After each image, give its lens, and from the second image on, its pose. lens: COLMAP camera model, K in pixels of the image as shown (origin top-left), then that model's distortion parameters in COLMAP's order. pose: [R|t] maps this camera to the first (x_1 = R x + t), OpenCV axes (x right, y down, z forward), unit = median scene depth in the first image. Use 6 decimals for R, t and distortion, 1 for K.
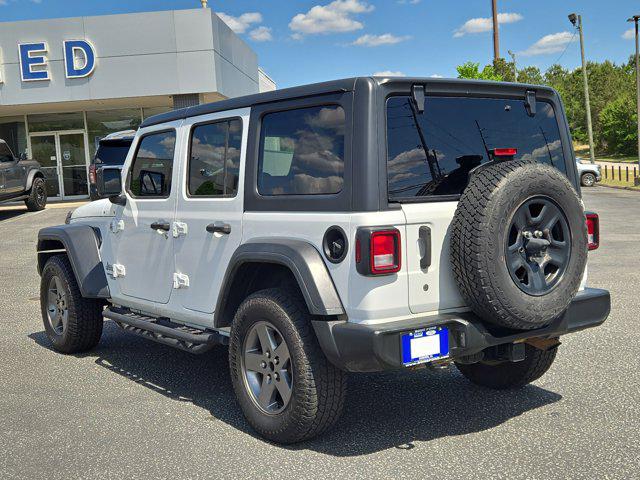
lens RADIAL K [[853.1, 0, 320.0], [0, 853.1, 240.0], [0, 0, 1]] dist [0.125127, 0.020486]
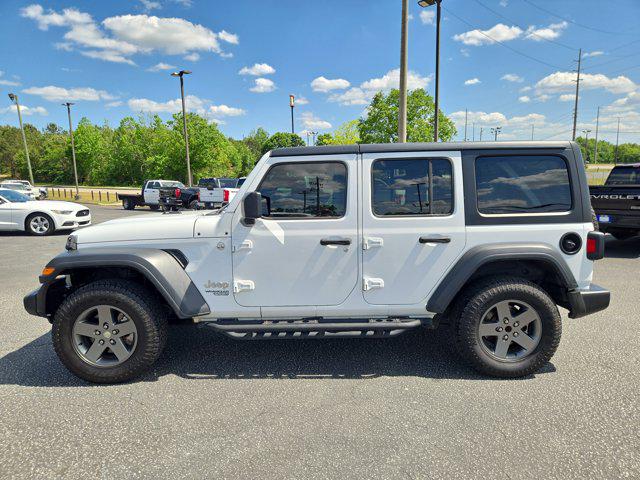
lens RADIAL K [[439.9, 0, 320.0], [0, 439.9, 240.0], [0, 0, 1]] dist [0.036672, 0.000333]
pose [[0.584553, -0.076596, 0.807732, -0.703245], [0.054664, 0.996990, 0.054982, -0.054349], [-0.809512, 0.012014, 0.586980, 0.664820]]
